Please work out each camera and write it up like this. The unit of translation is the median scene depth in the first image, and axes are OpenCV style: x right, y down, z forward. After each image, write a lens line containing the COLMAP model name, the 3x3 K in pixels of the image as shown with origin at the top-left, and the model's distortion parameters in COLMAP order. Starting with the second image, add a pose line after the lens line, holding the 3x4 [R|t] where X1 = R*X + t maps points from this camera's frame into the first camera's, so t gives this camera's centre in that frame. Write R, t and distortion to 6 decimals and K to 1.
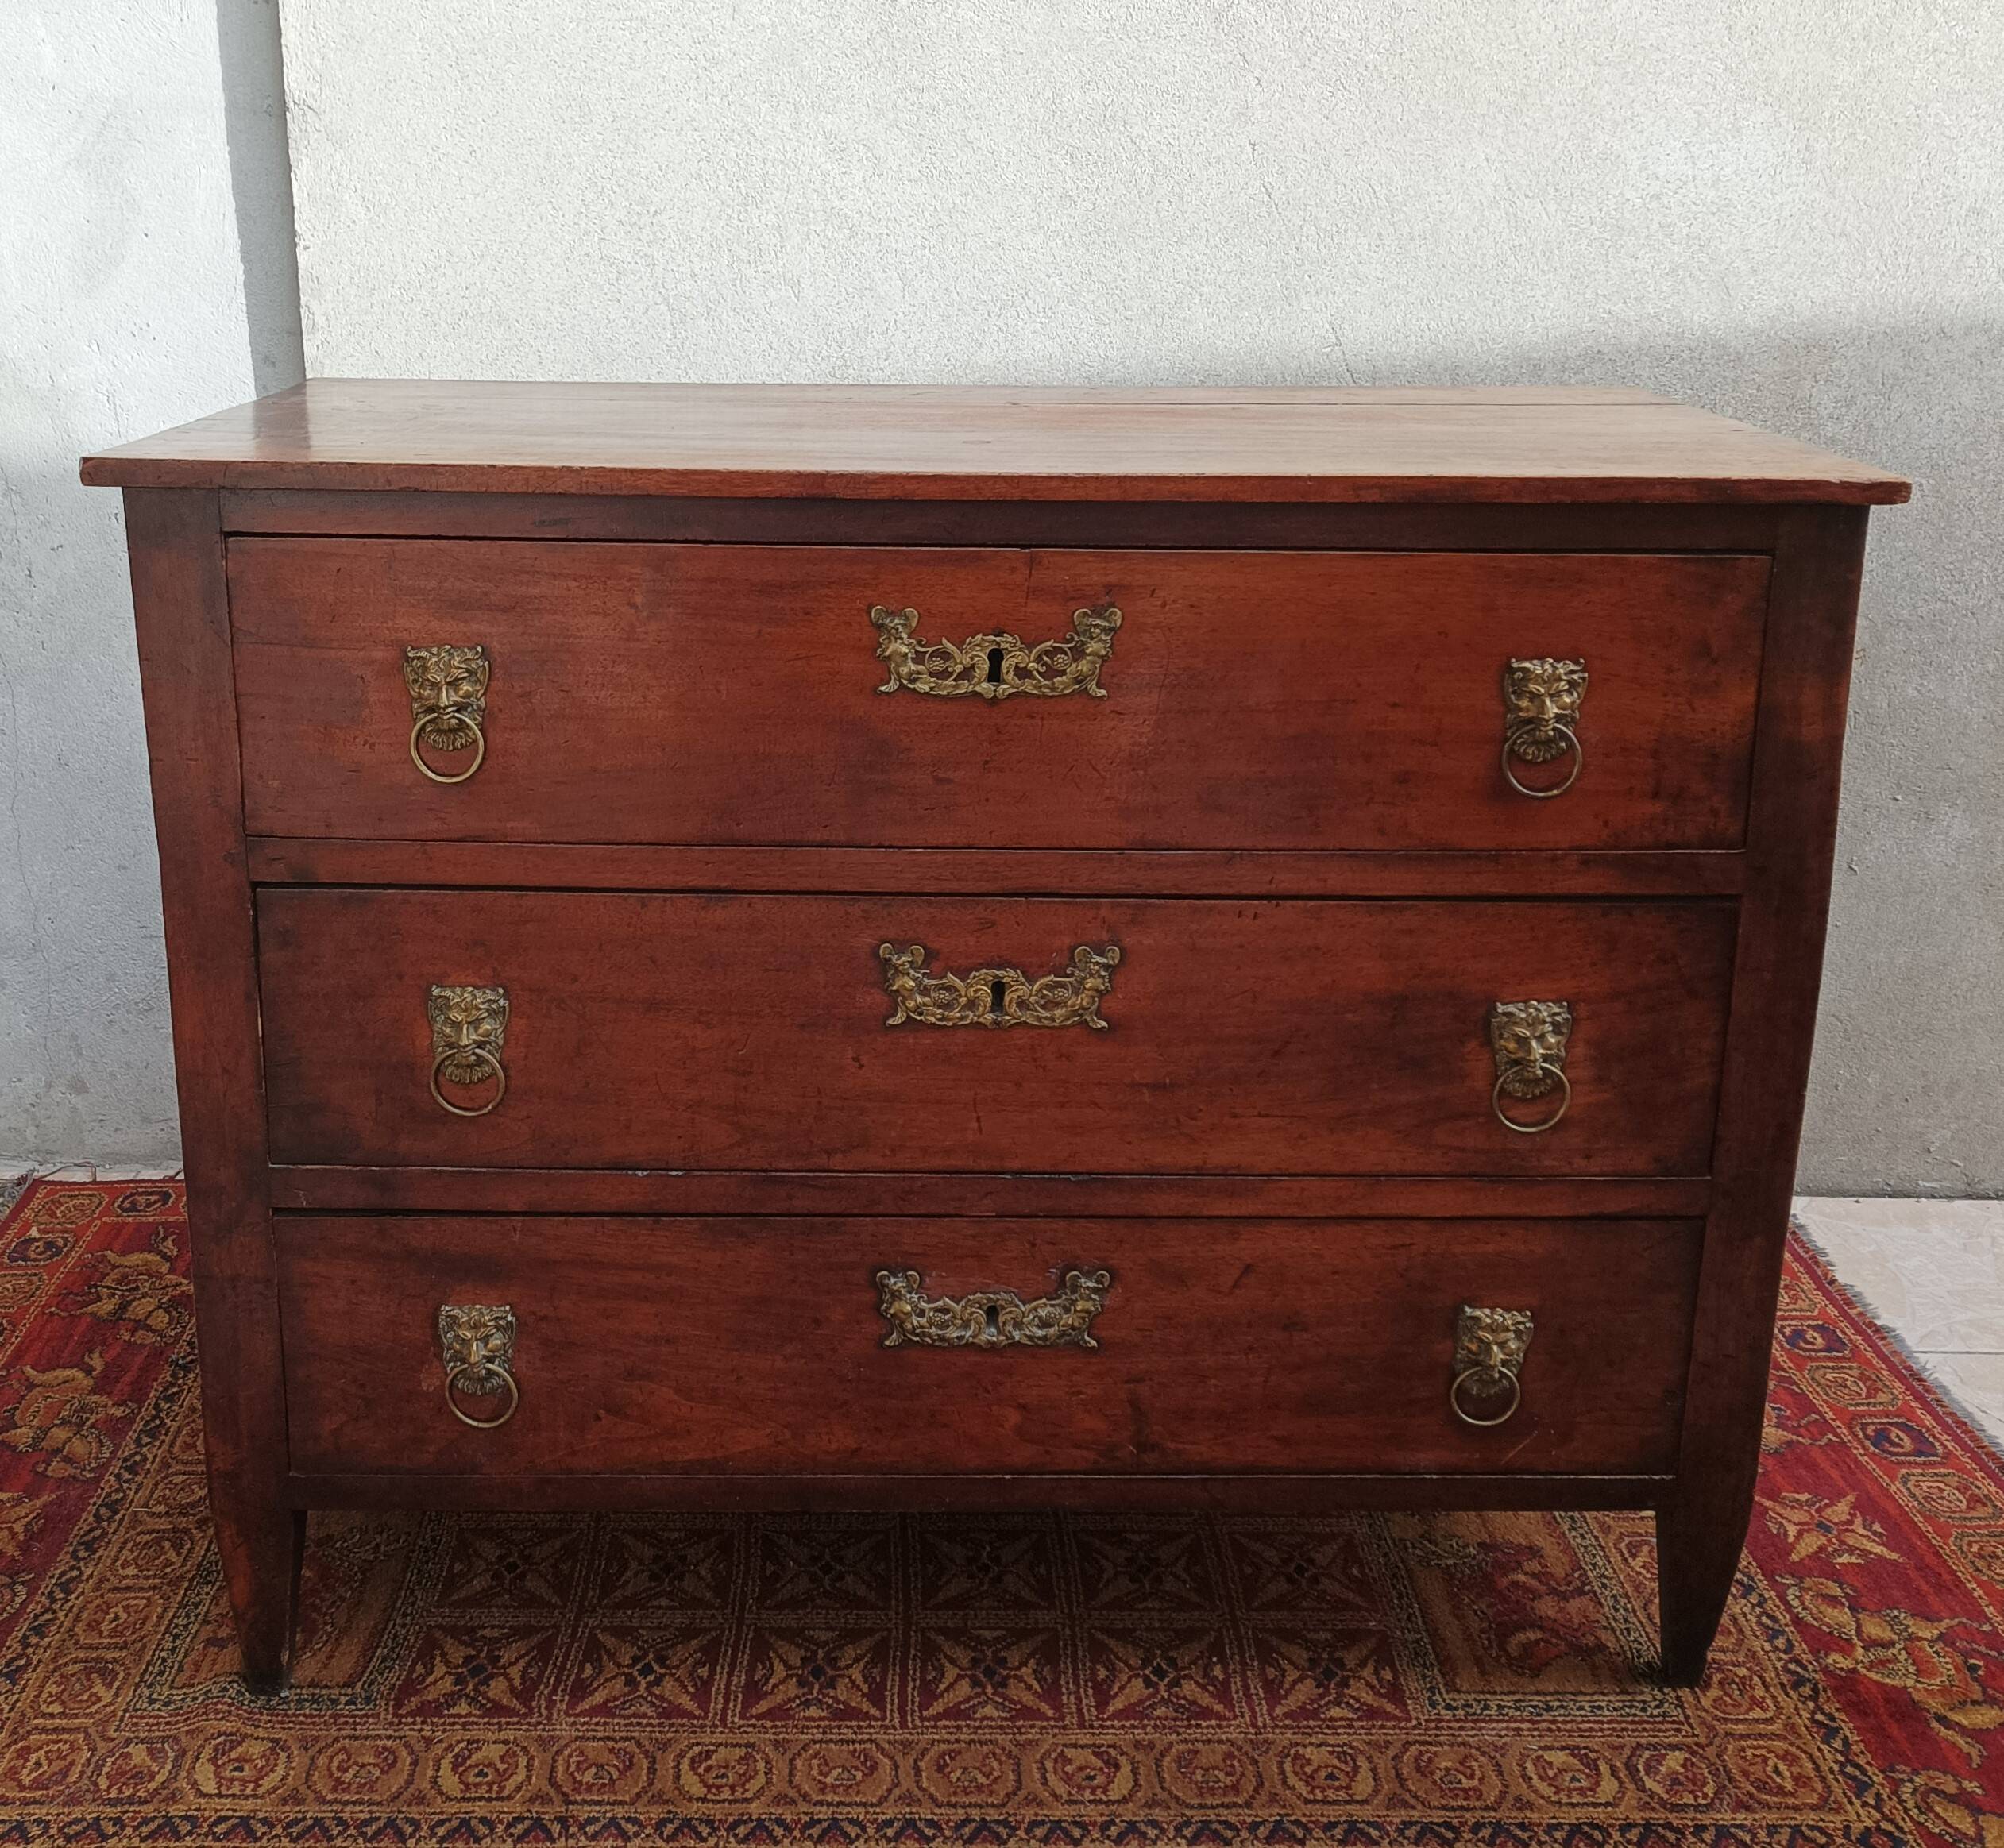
lens RADIAL K [[2362.6, 0, 927.0], [0, 2362.6, 816.1], [0, 0, 1]] dist [0.057192, -0.050486]
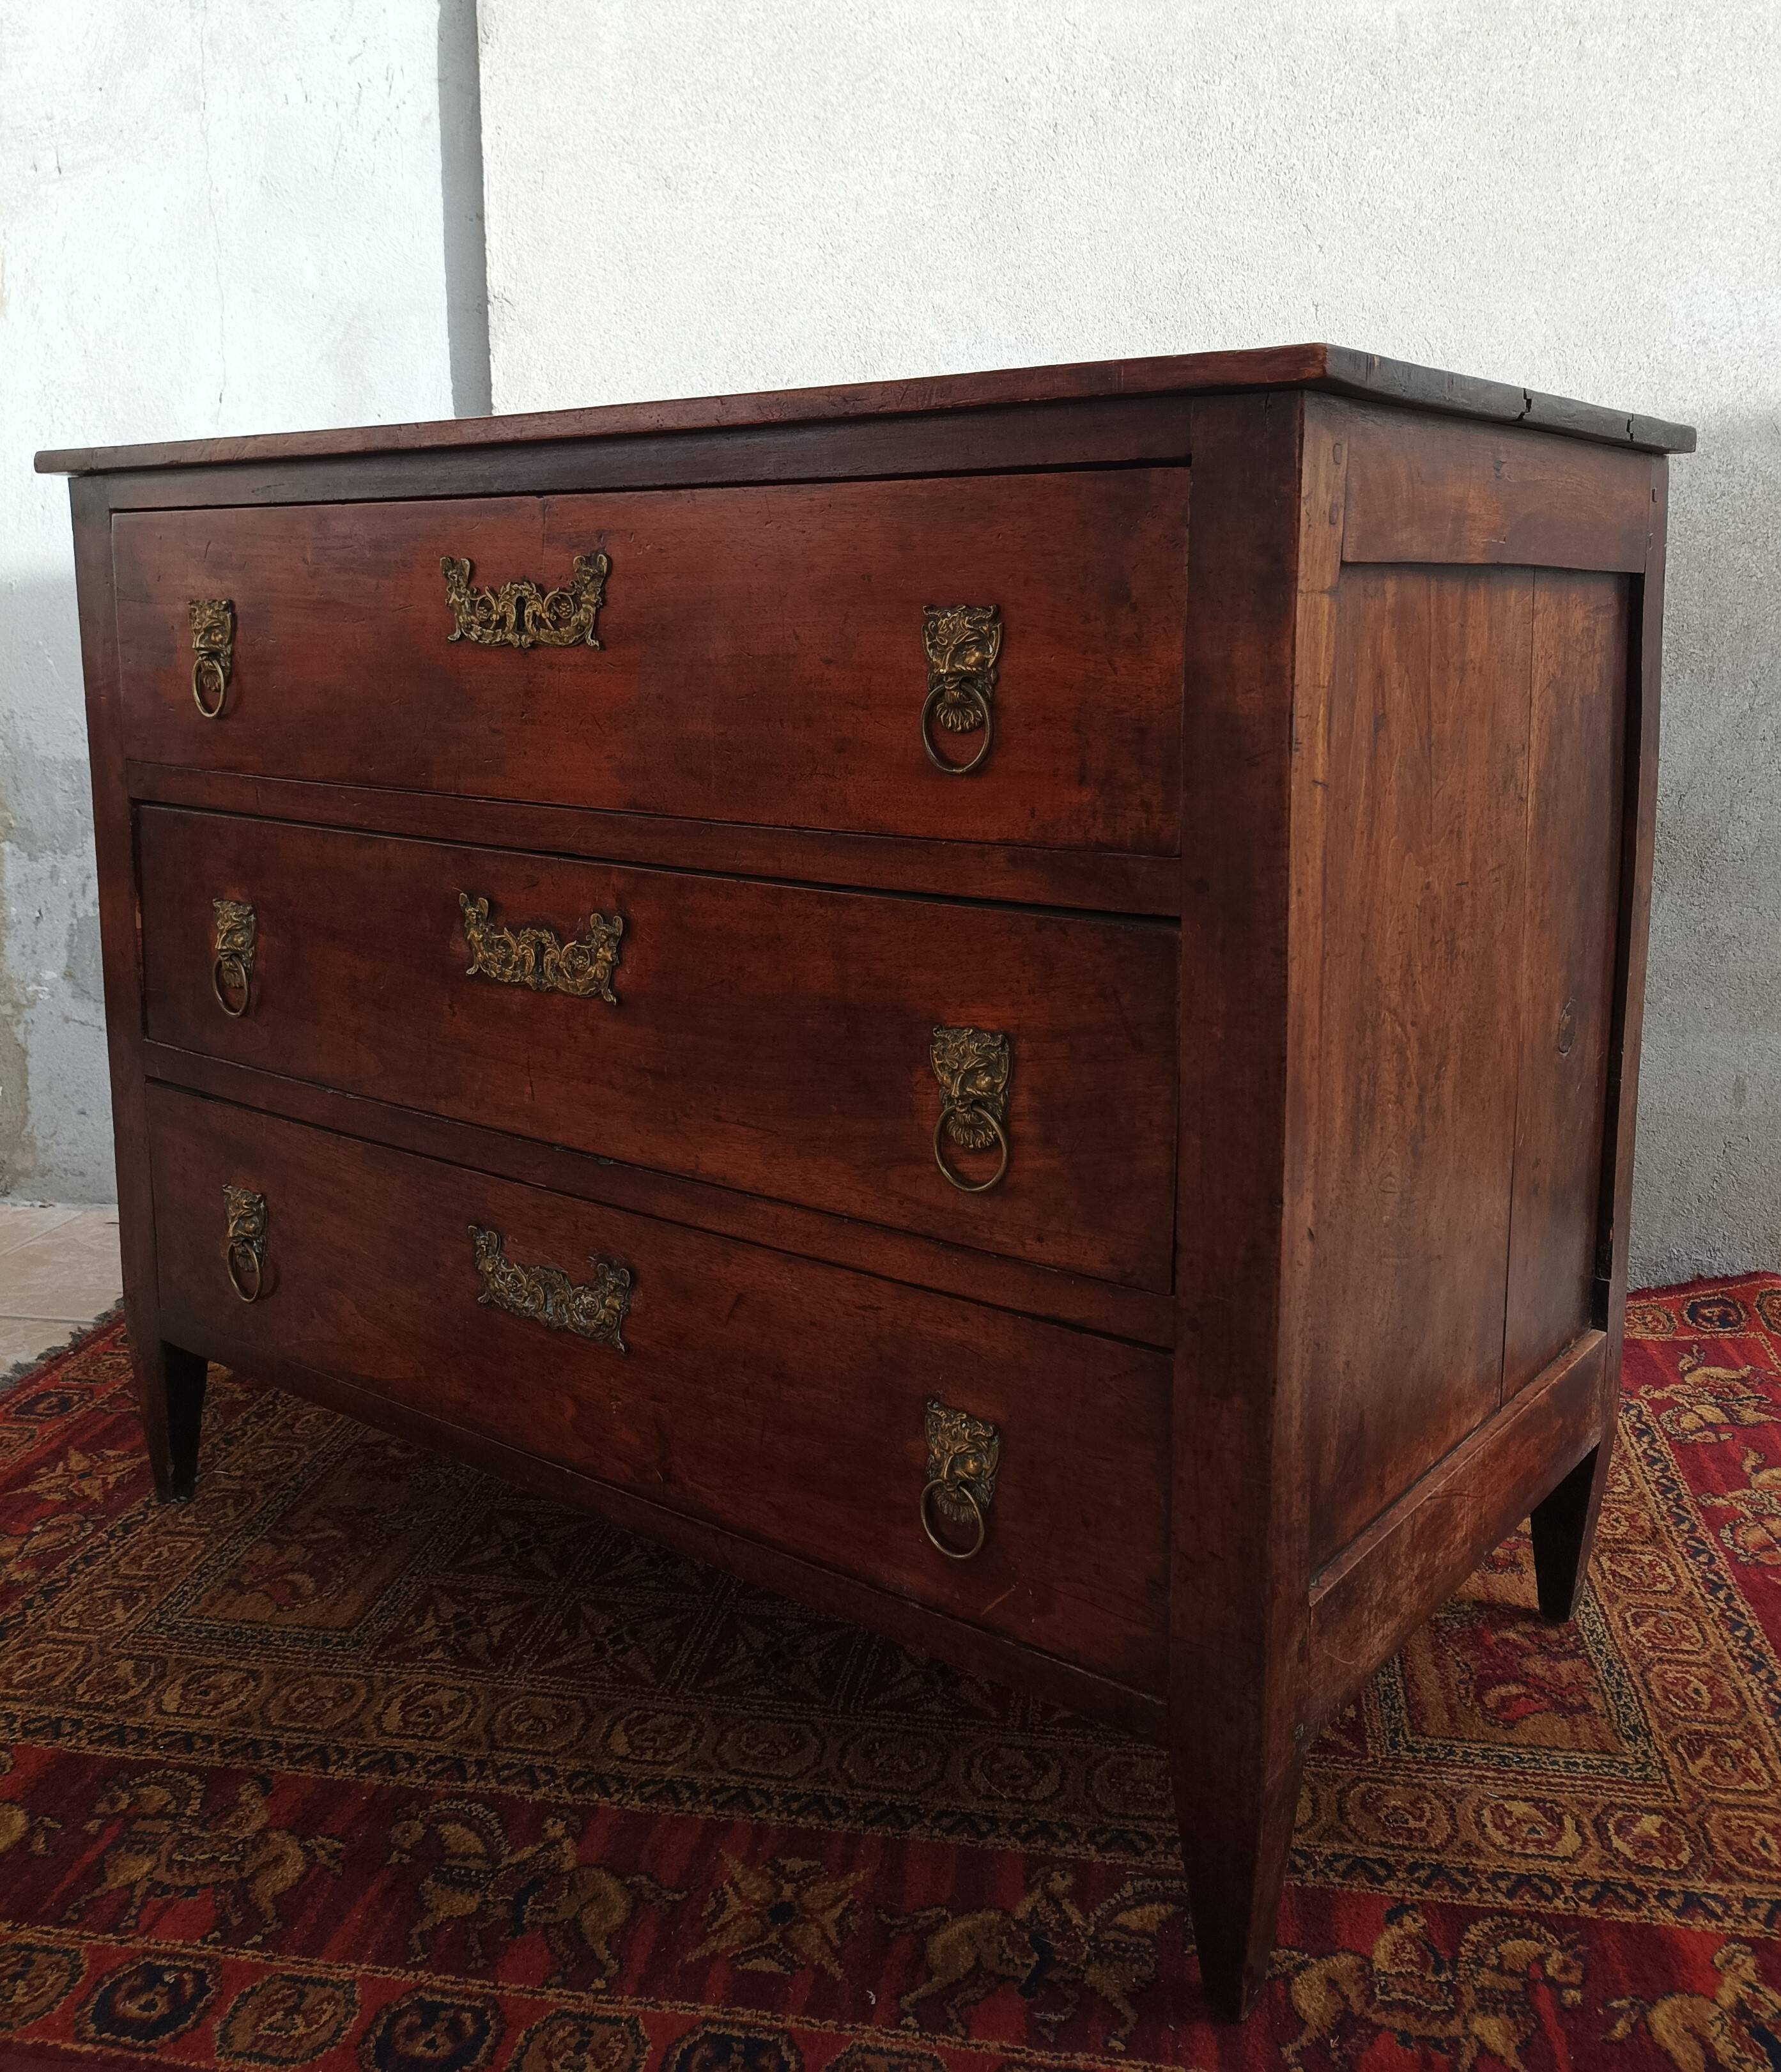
lens RADIAL K [[1942.2, 0, 890.1], [0, 1942.2, 907.5], [0, 0, 1]] dist [0.058205, -0.000849]
pose [[0.778522, 0.086462, -0.621633, 0.619166], [-0.154665, 0.986350, -0.056510, 0.074849], [0.608261, 0.140139, 0.781268, 0.421142]]
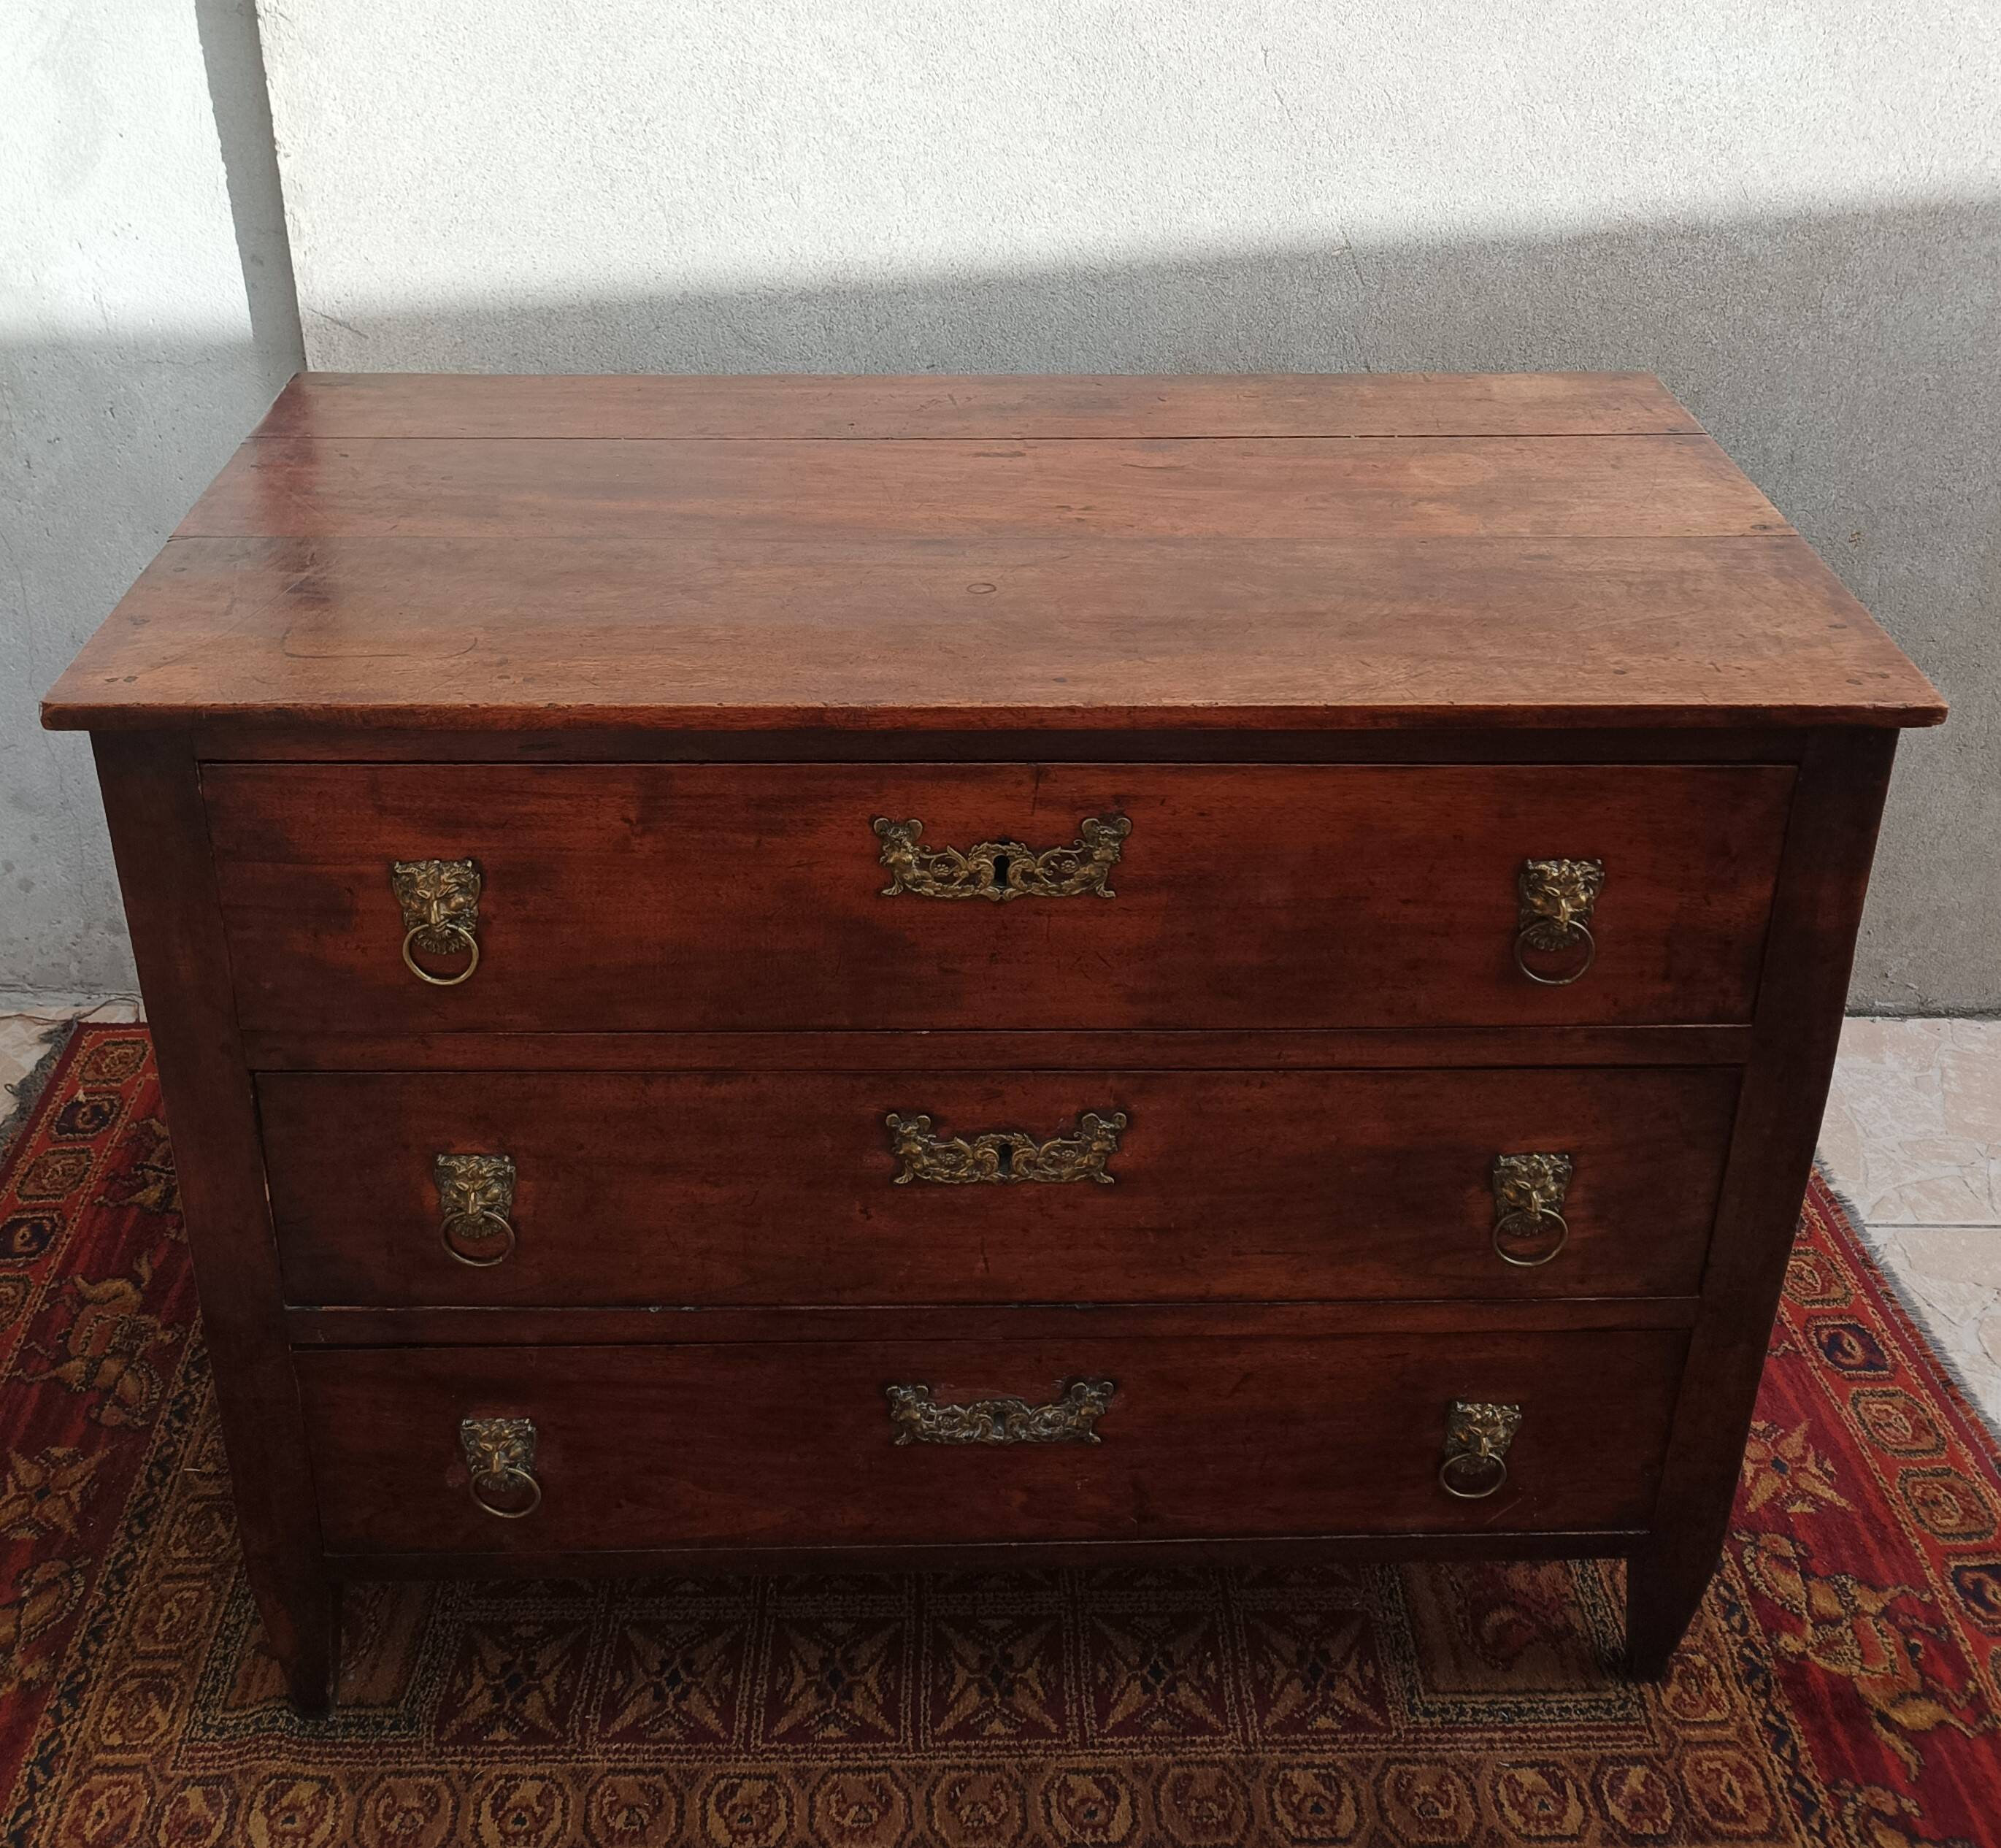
lens RADIAL K [[2177.9, 0, 971.4], [0, 2177.9, 573.3], [0, 0, 1]] dist [0.051889, -0.045298]
pose [[0.999865, -0.007023, 0.014878, 0.003767], [0.004360, 0.985091, 0.171982, -0.309554], [-0.015864, -0.171893, 0.984988, 0.122466]]
